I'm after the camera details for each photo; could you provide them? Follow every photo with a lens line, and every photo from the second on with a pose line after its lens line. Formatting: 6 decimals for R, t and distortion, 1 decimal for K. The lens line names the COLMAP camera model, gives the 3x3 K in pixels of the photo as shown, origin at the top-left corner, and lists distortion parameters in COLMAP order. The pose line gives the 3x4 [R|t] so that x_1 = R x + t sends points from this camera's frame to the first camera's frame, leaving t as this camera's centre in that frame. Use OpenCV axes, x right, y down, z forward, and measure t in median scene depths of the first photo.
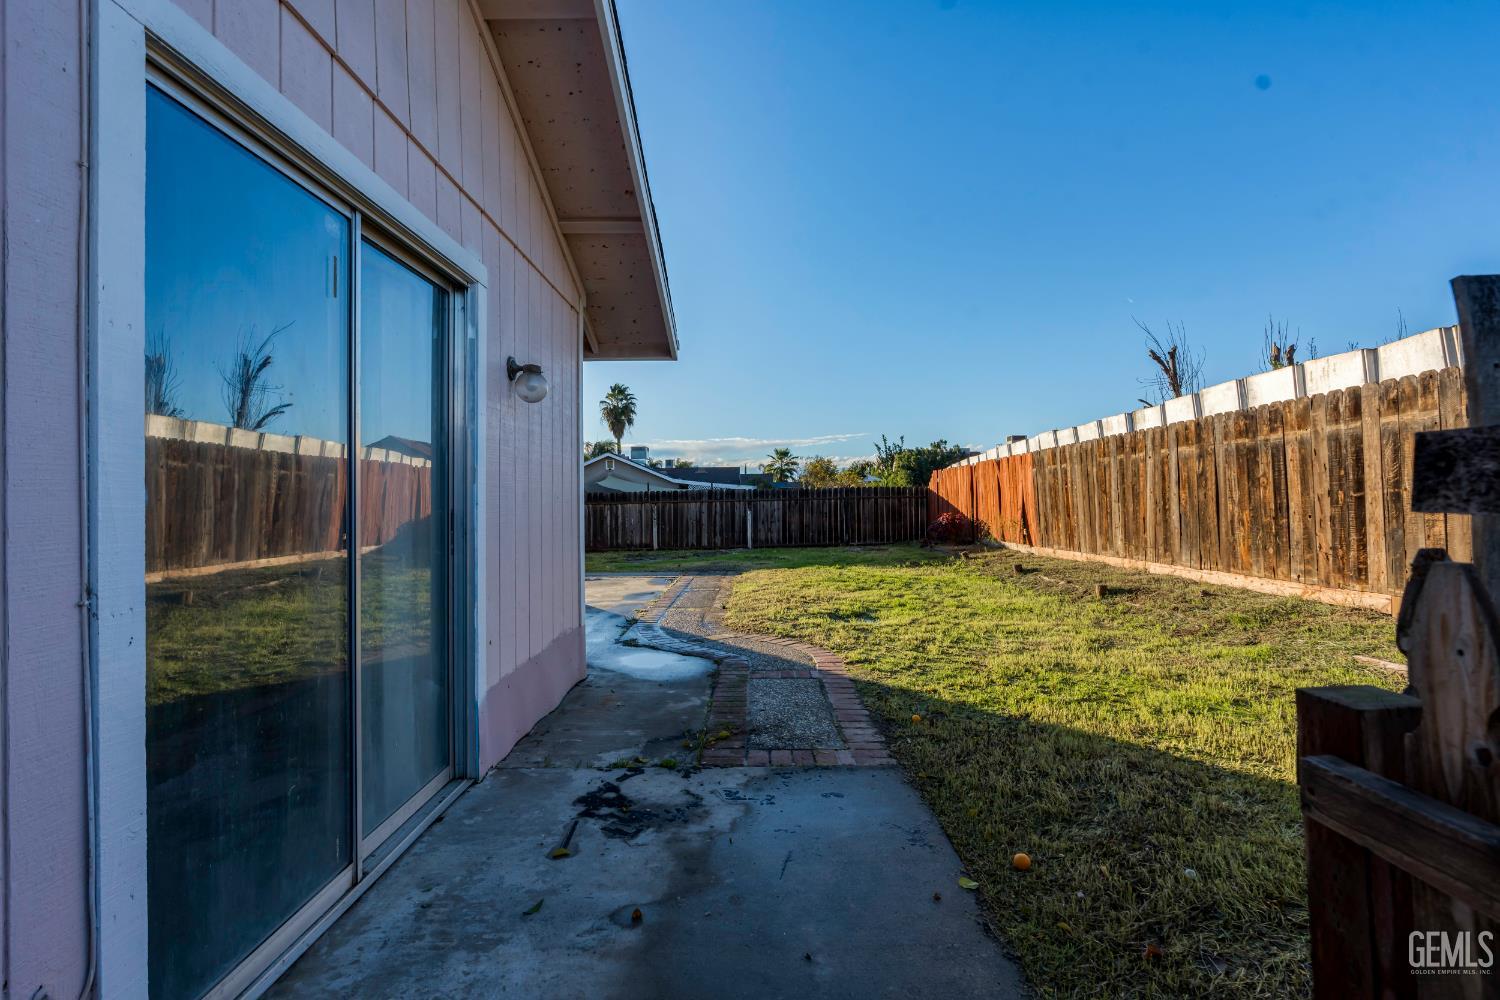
lens RADIAL K [[676.3, 0, 742.5], [0, 676.3, 494.2], [0, 0, 1]] dist [-0.008058, 0.000104]
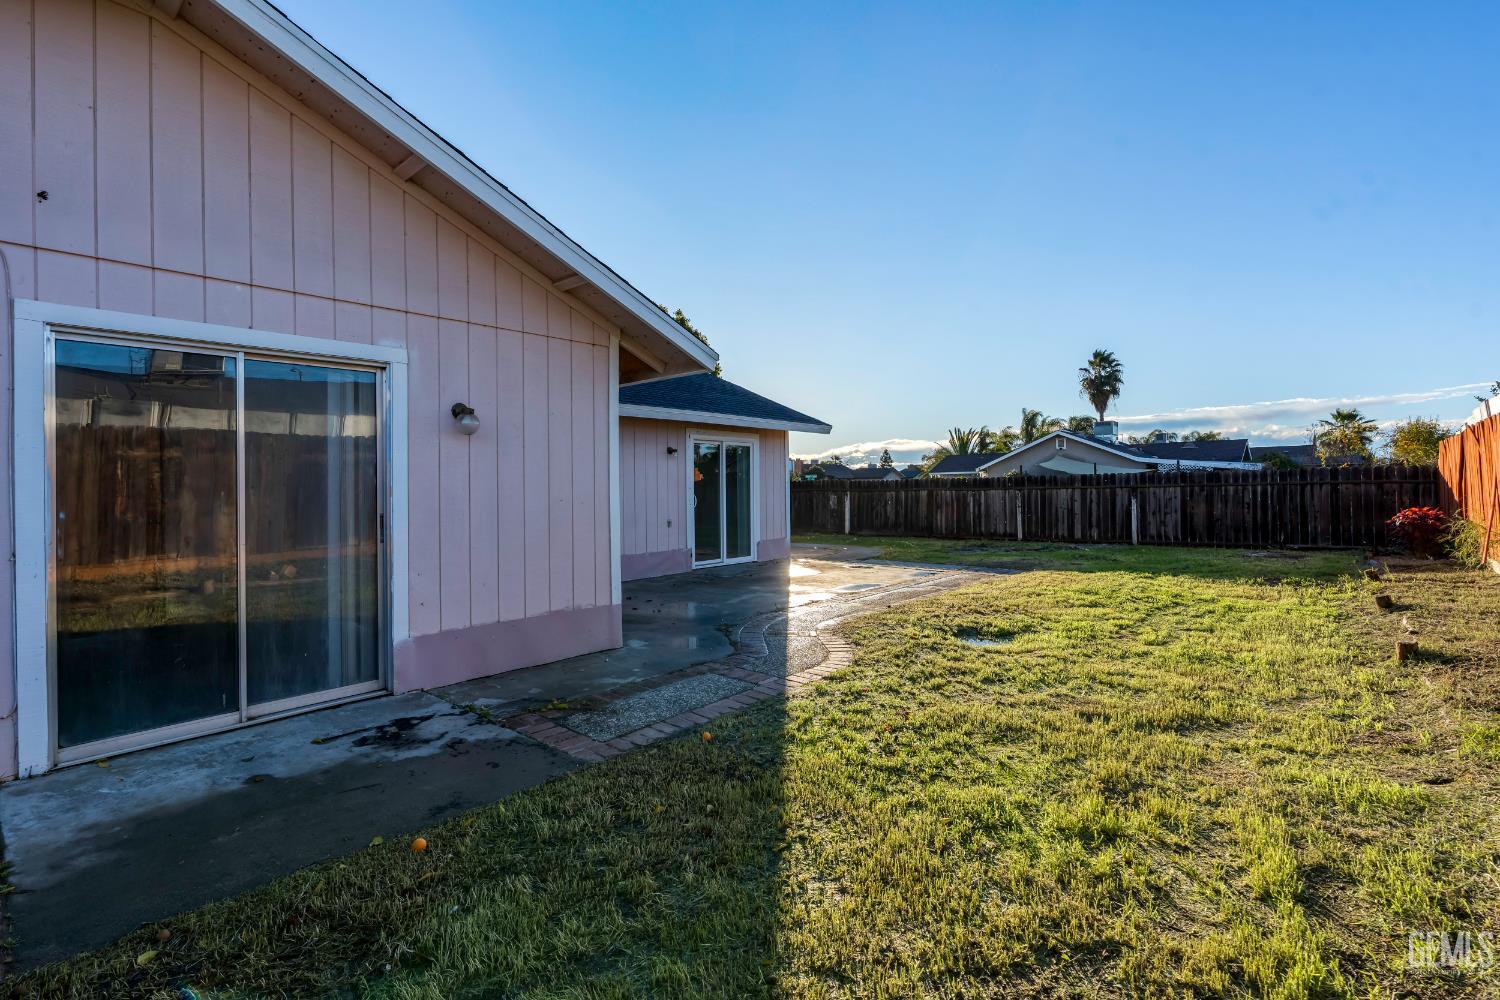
lens RADIAL K [[676.3, 0, 746.4], [0, 676.3, 490.4], [0, 0, 1]] dist [-0.008058, 0.000104]
pose [[0.751843, 0.005014, -0.659323, 0.196687], [0.011213, 0.999729, 0.020388, -0.008501], [0.659247, -0.022721, 0.751583, 0.065796]]
